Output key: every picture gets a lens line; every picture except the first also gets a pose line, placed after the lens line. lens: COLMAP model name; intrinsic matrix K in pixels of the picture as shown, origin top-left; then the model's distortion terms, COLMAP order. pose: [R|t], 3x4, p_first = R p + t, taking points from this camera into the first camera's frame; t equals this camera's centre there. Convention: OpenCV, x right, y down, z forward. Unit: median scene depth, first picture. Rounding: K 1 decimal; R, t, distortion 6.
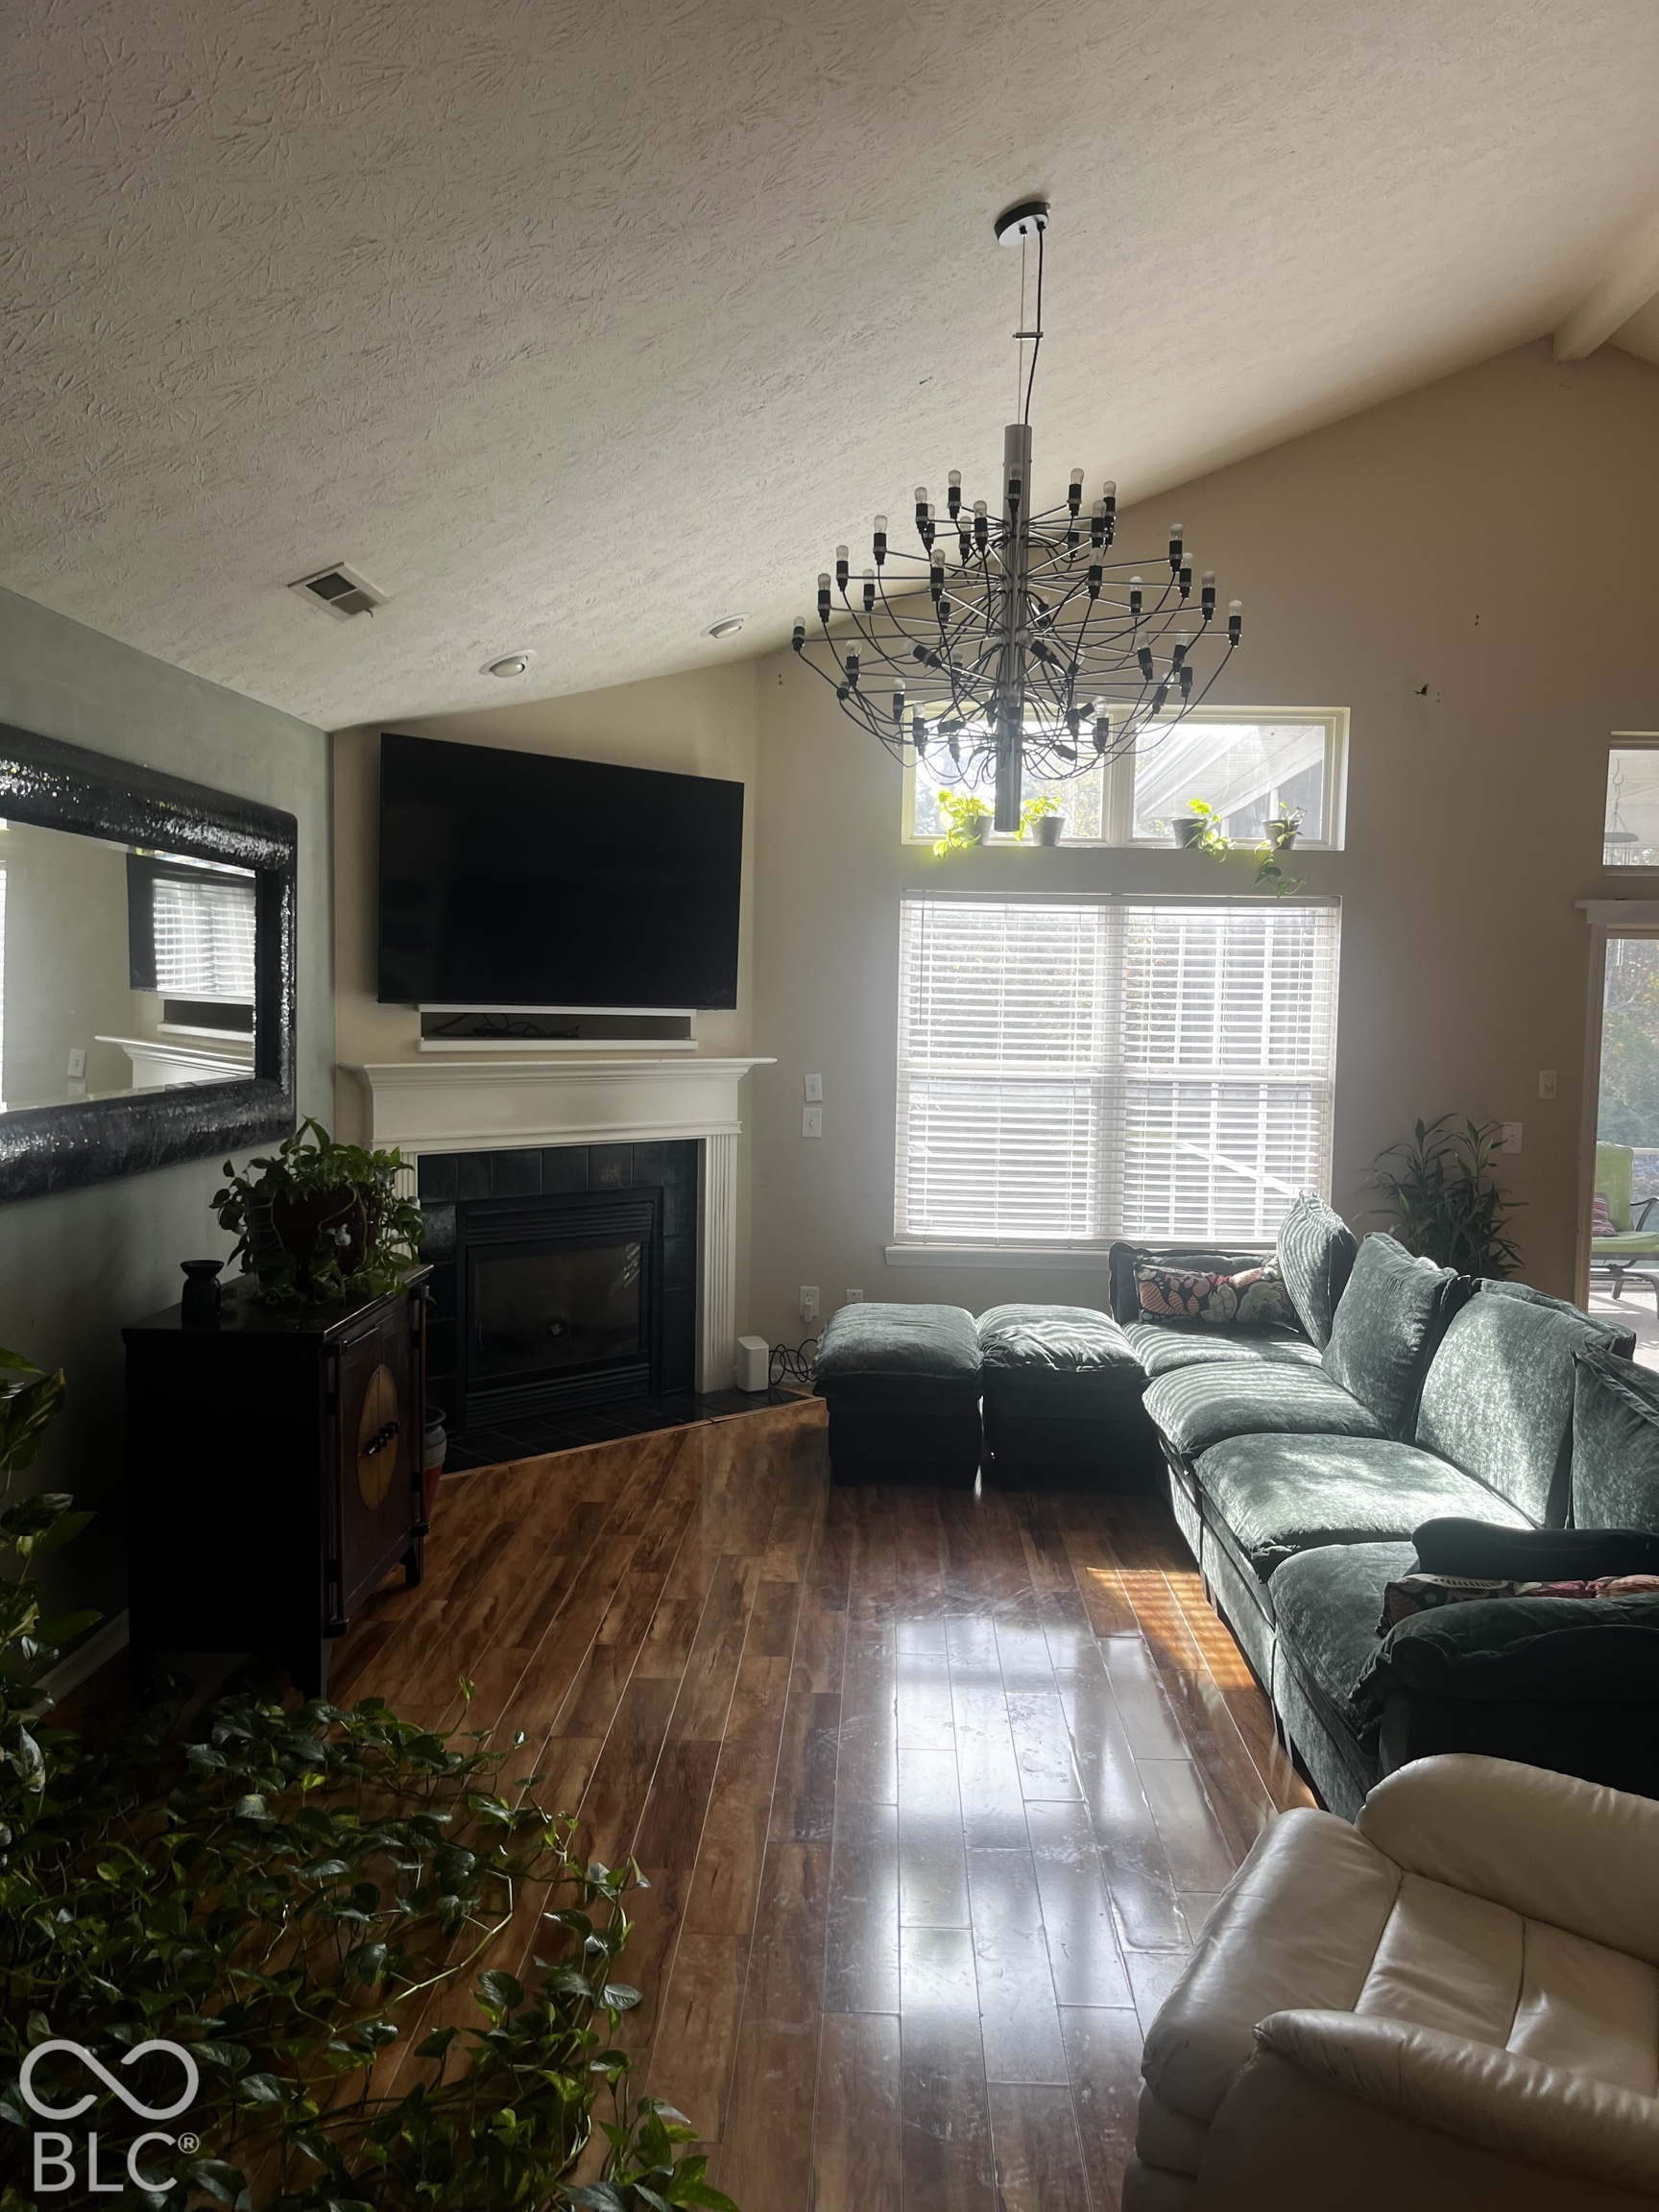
lens RADIAL K [[1695.8, 0, 829.5], [0, 1695.8, 1106.0], [0, 0, 1]] dist [0.081731, -0.105459]
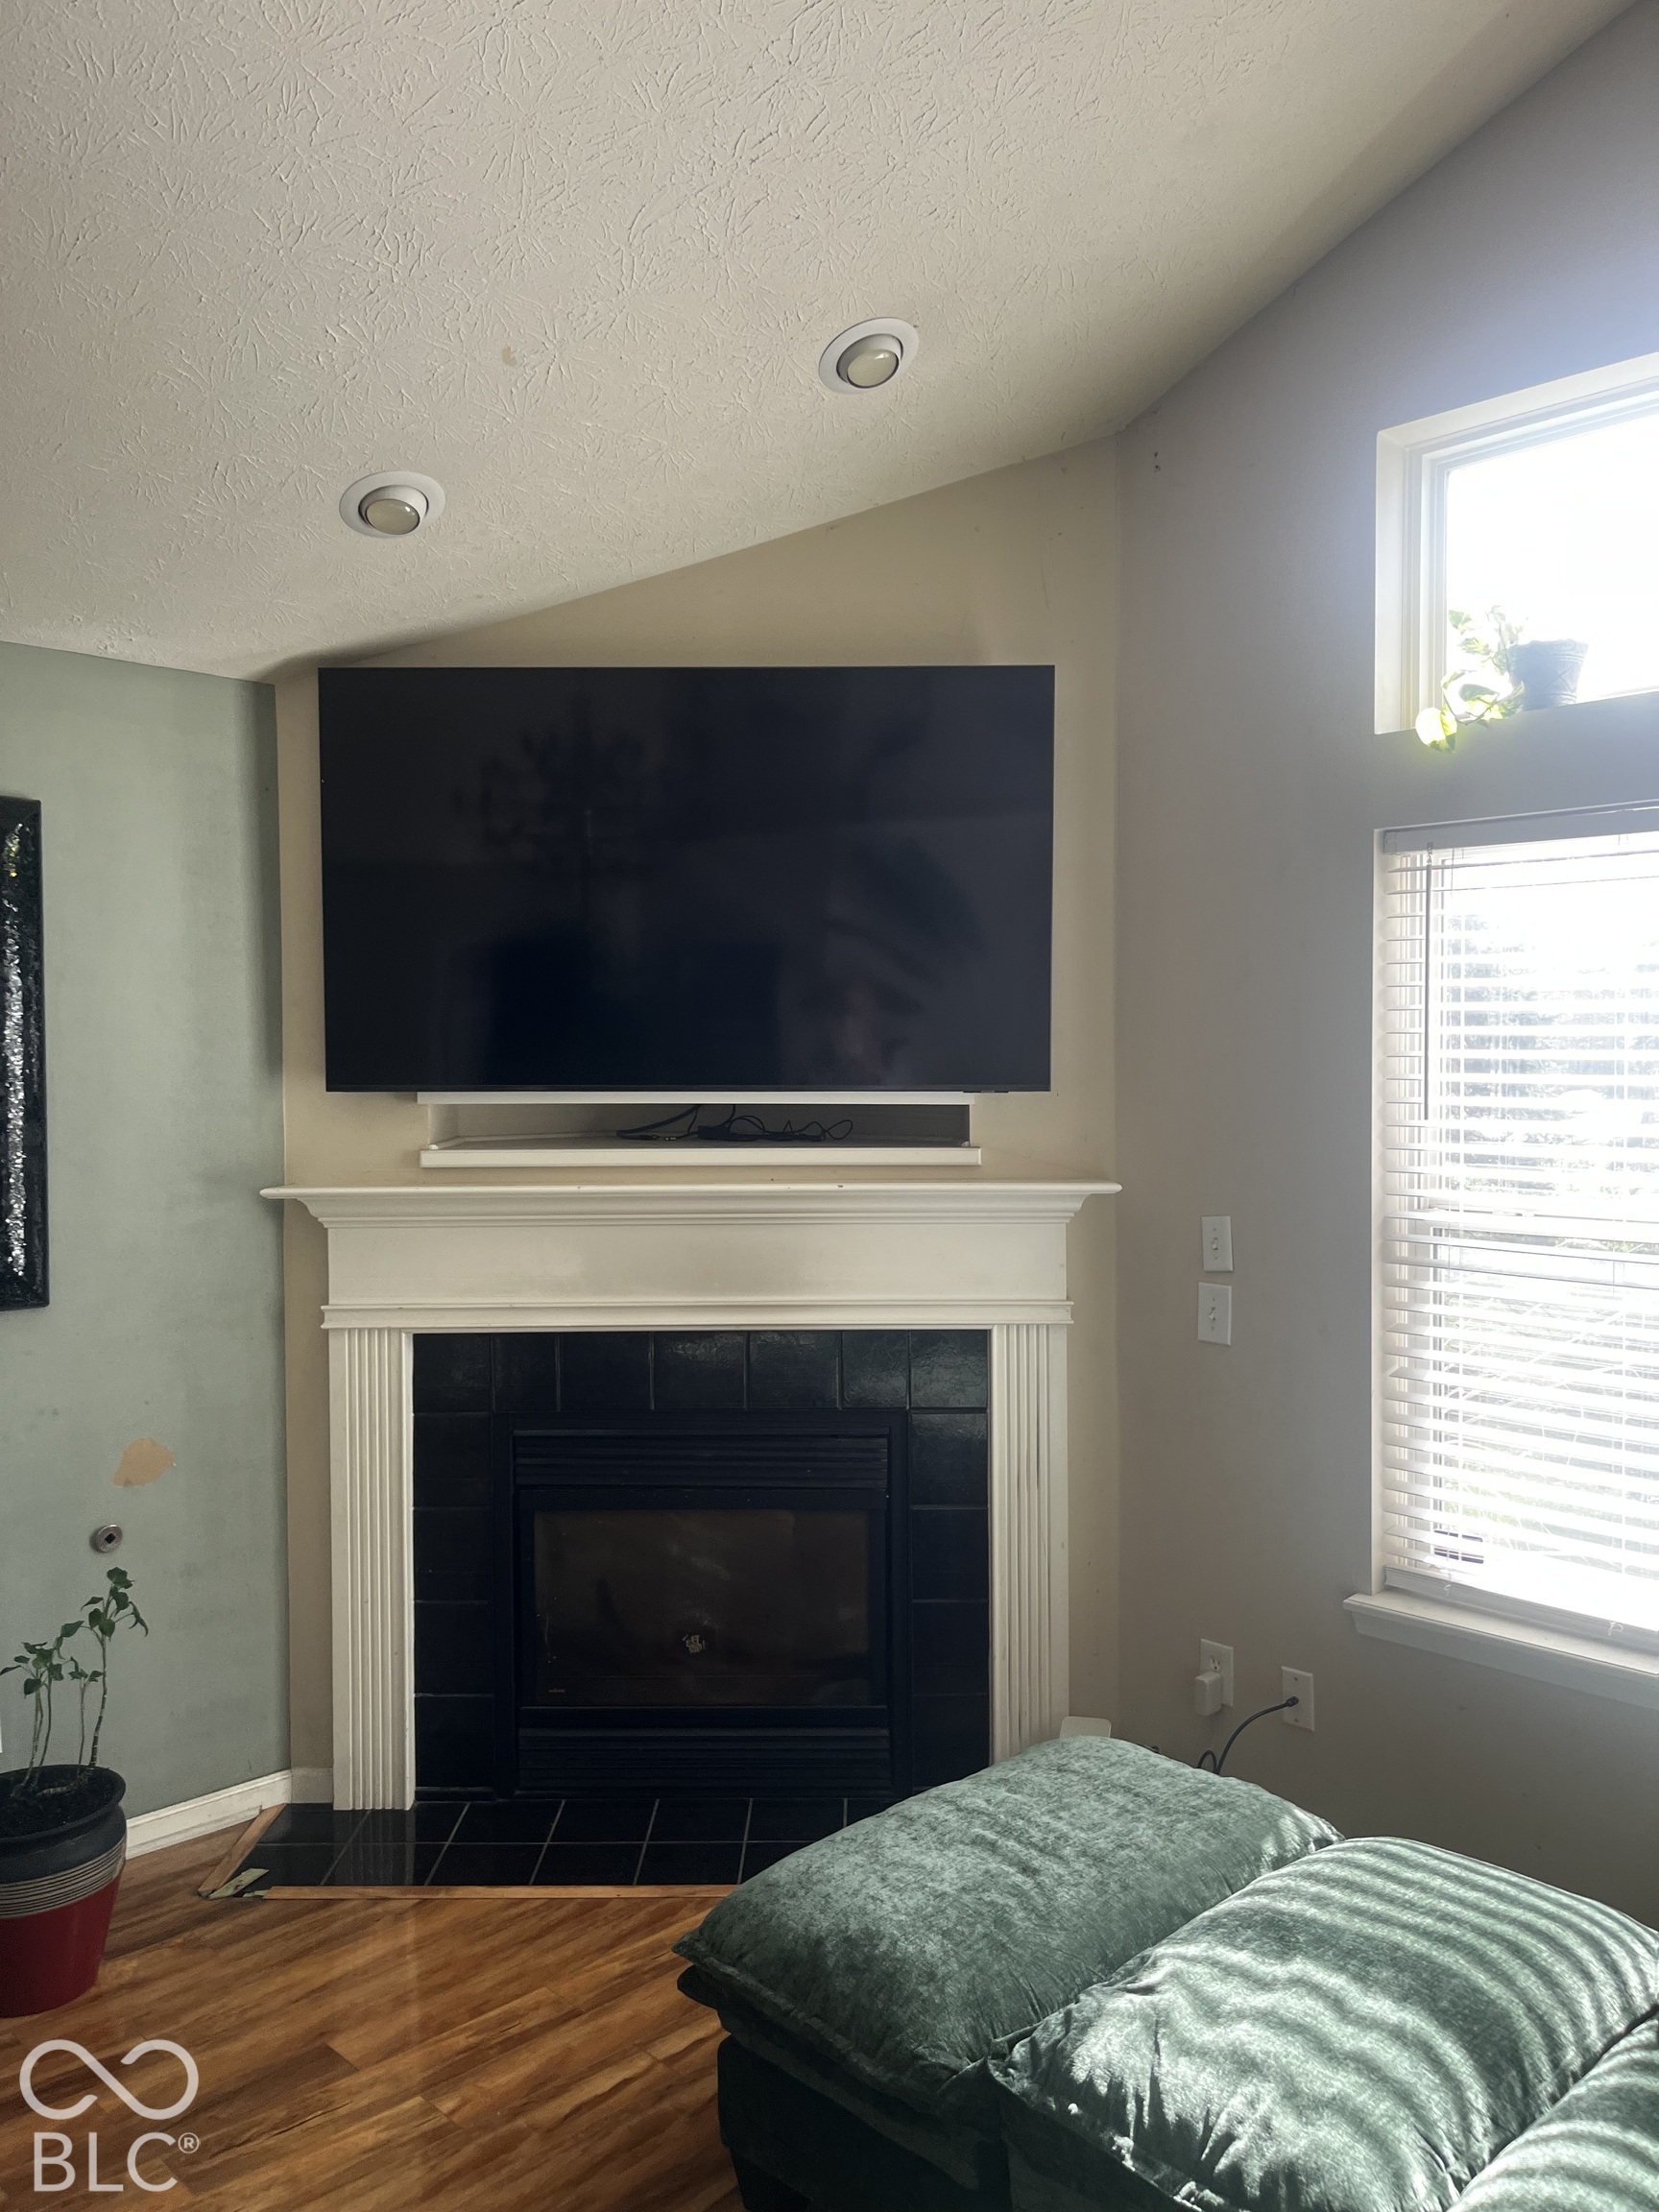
lens RADIAL K [[1695.8, 0, 829.5], [0, 1695.8, 1106.0], [0, 0, 1]] dist [0.081731, -0.105459]
pose [[0.721486, -0.006402, -0.692399, 0.274051], [-0.027132, 0.998928, -0.037508, -0.031489], [0.691897, 0.045848, 0.720539, 0.590994]]
